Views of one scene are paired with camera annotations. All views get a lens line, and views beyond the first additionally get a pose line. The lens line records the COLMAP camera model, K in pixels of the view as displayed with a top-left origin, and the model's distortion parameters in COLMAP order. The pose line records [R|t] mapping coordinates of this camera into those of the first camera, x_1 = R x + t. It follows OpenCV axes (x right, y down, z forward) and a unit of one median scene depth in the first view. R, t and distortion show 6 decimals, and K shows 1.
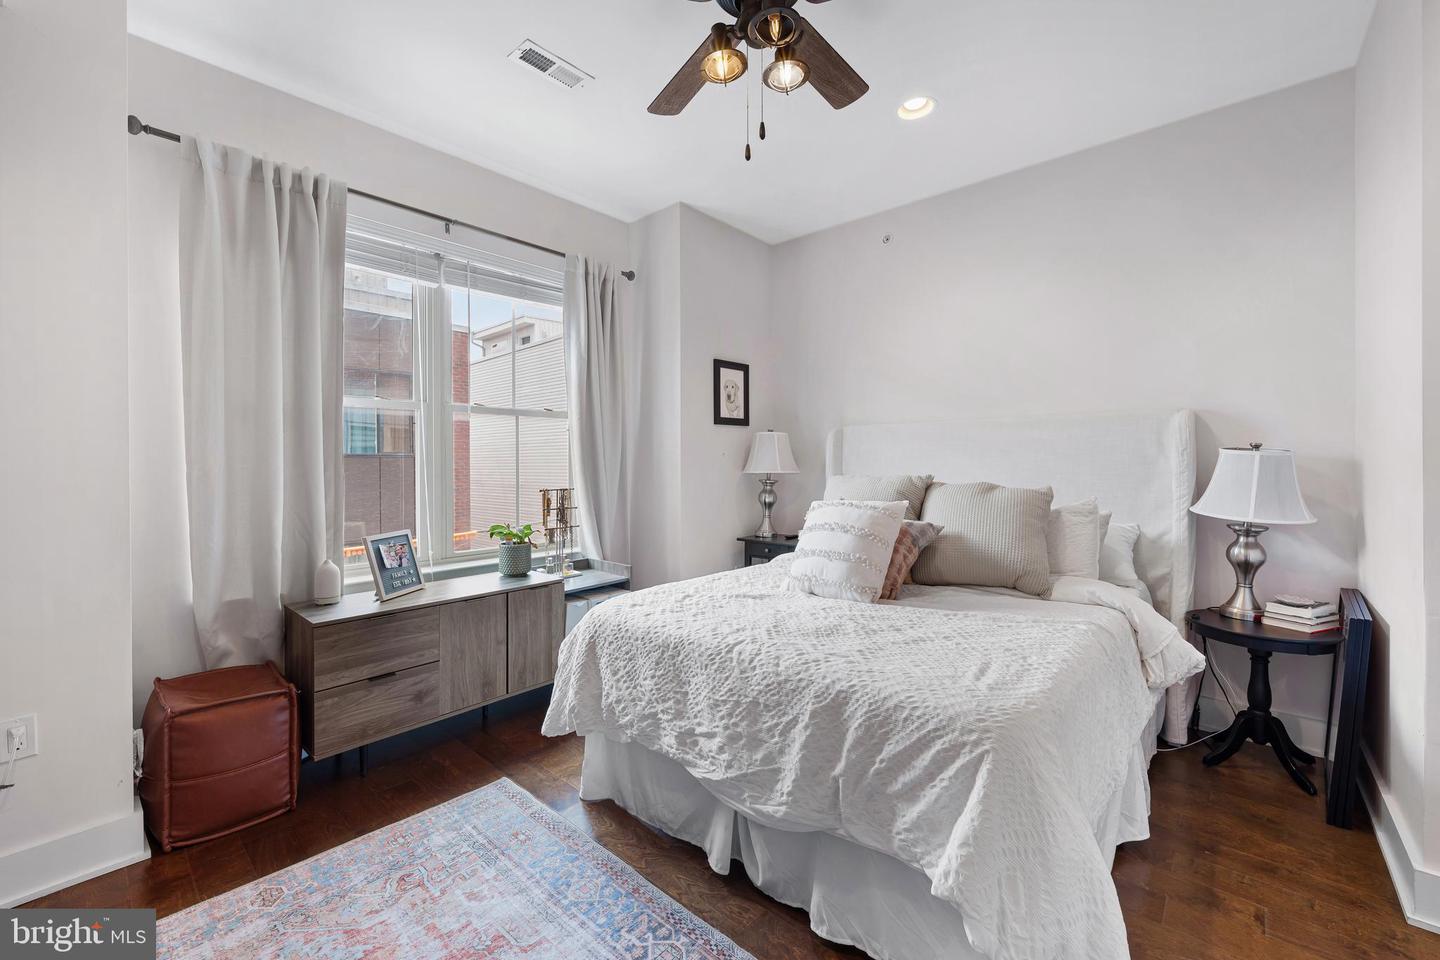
lens RADIAL K [[584.9, 0, 721.1], [0, 584.9, 469.1], [0, 0, 1]] dist [0.002951, -0.001783]
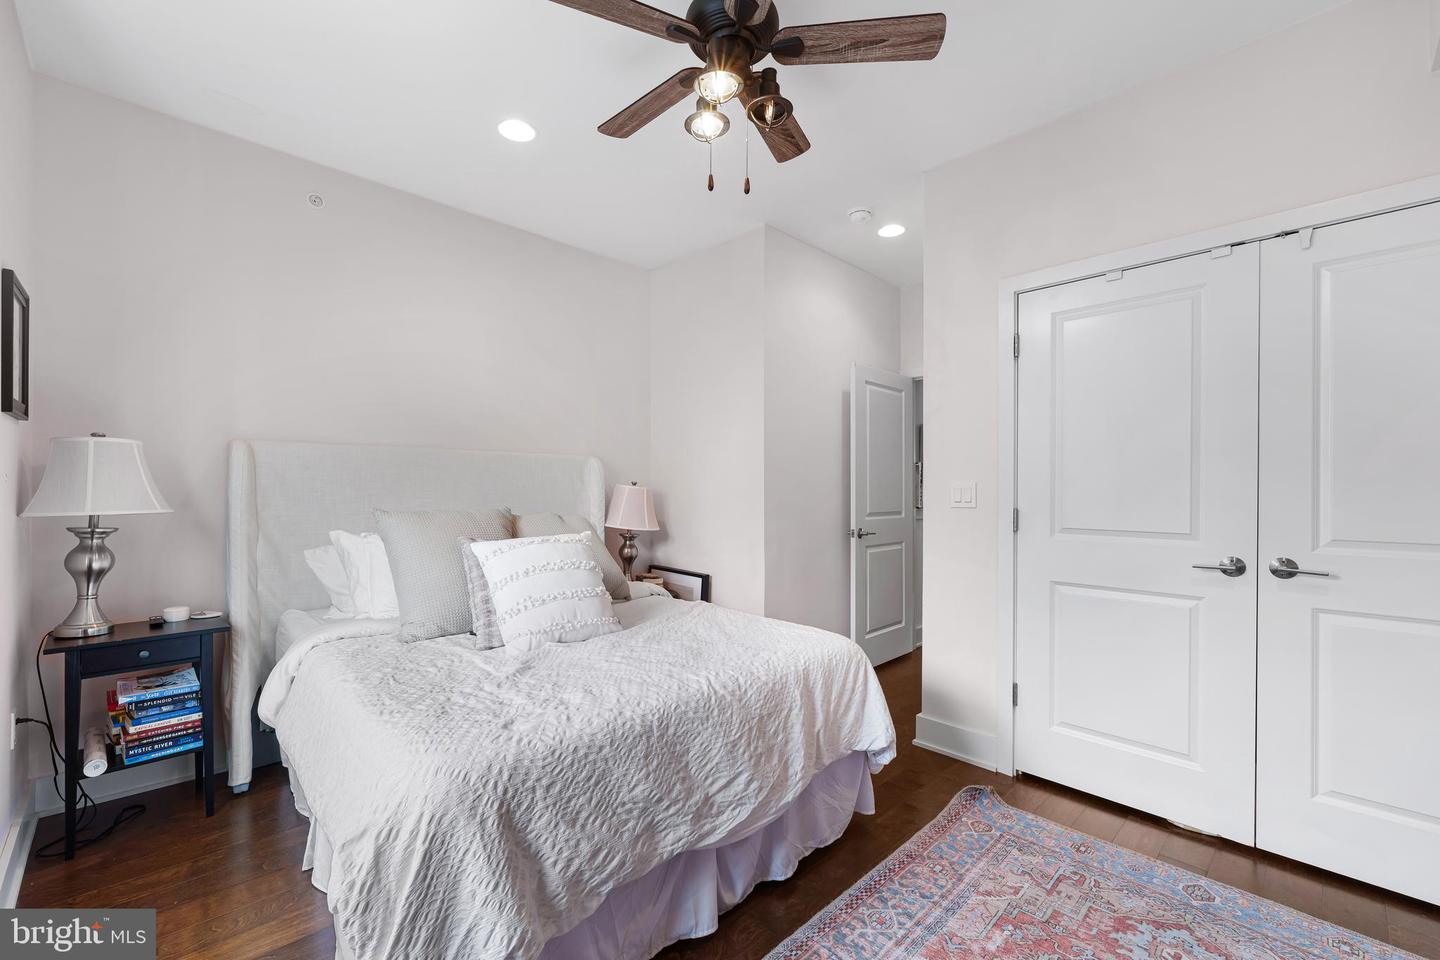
lens RADIAL K [[584.9, 0, 720.3], [0, 584.9, 487.2], [0, 0, 1]] dist [0.002951, -0.001783]
pose [[0.082645, 0.007404, 0.996552, -0.863224], [0.010286, 0.999913, -0.008282, -0.017241], [-0.996526, 0.010935, 0.082562, 0.822399]]
